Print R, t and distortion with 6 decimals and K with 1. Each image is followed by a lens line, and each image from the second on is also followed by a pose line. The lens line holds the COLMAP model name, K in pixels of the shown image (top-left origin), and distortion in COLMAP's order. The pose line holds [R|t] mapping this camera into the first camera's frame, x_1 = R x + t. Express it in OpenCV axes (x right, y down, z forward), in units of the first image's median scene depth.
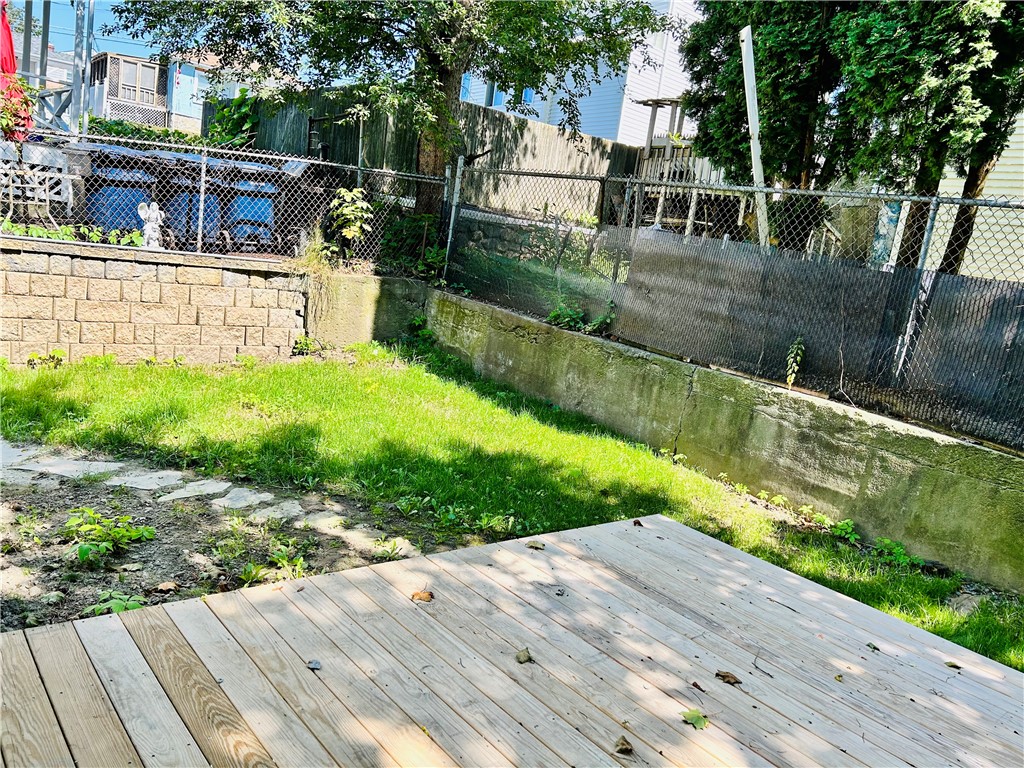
lens RADIAL K [[769.6, 0, 510.4], [0, 769.6, 388.9], [0, 0, 1]] dist [0.038964, -0.032094]
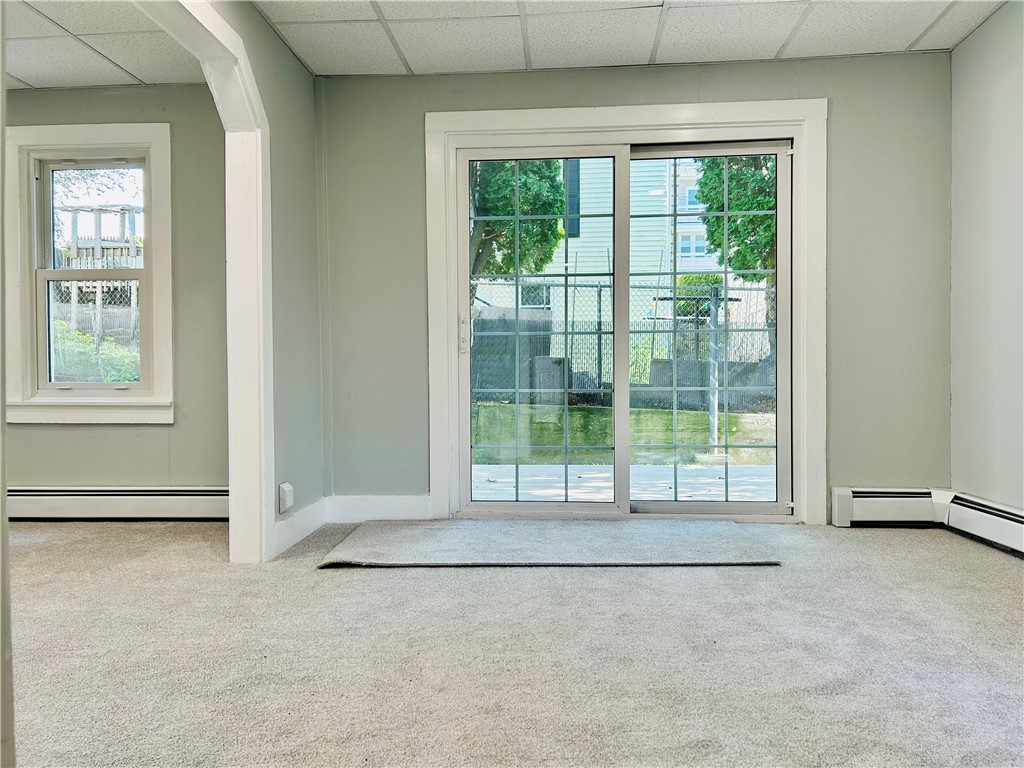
lens RADIAL K [[769.6, 0, 504.1], [0, 769.6, 388.4], [0, 0, 1]] dist [0.038964, -0.032094]
pose [[0.694184, -0.128269, 0.708277, -0.584549], [0.213626, 0.976373, -0.032554, 0.136618], [-0.687367, 0.173905, 0.705184, -0.452937]]
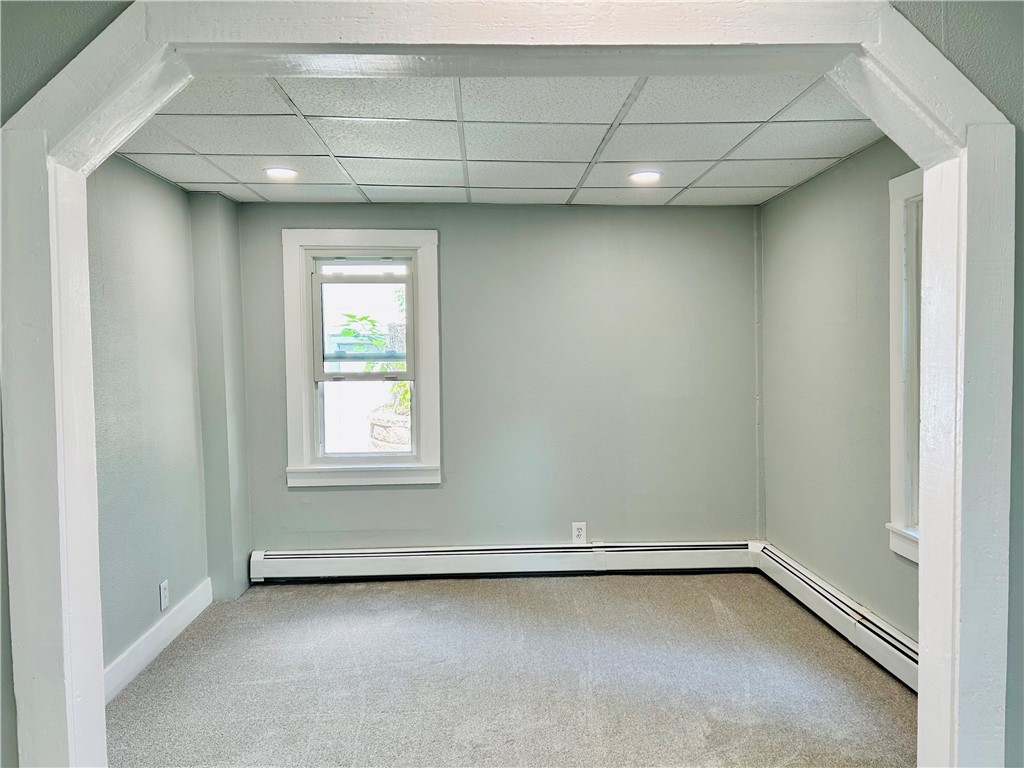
lens RADIAL K [[769.6, 0, 518.4], [0, 769.6, 389.2], [0, 0, 1]] dist [0.038964, -0.032094]
pose [[0.784726, -0.102650, -0.611284, -0.204878], [0.001765, 0.986558, -0.163402, 0.004919], [0.619841, 0.127147, 0.774359, -0.231043]]
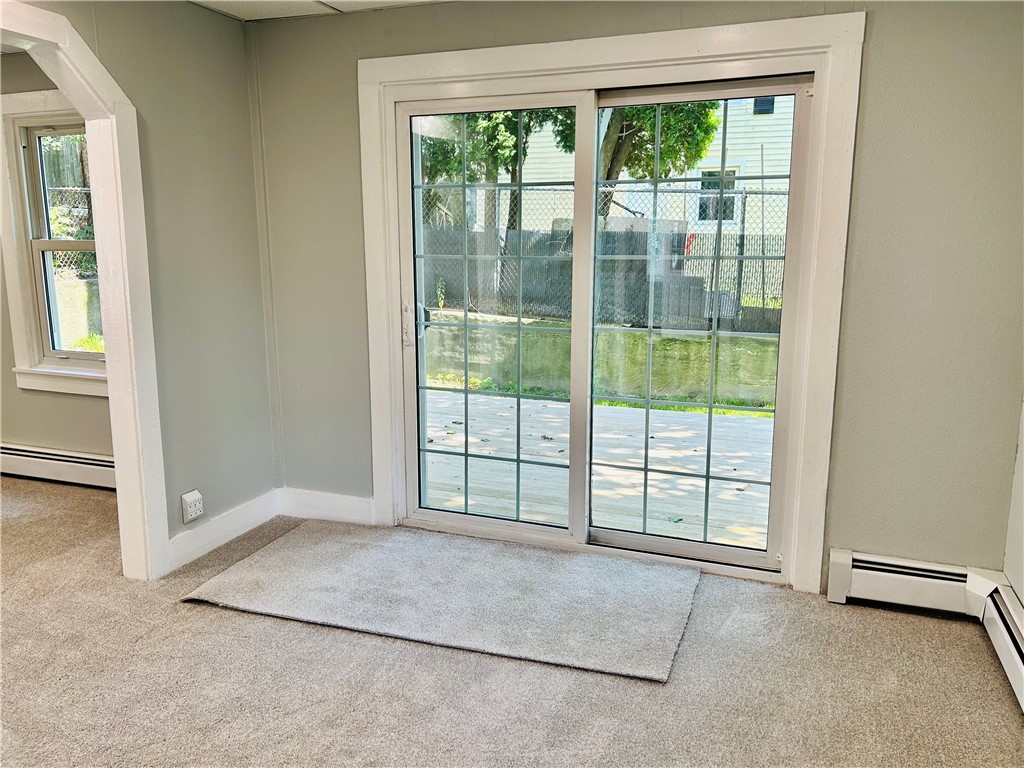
lens RADIAL K [[769.6, 0, 517.9], [0, 769.6, 380.0], [0, 0, 1]] dist [0.038964, -0.032094]
pose [[0.867124, -0.195112, 0.458288, -0.285882], [0.184787, 0.980439, 0.067779, 0.068163], [-0.462548, 0.025913, 0.886215, -0.532837]]
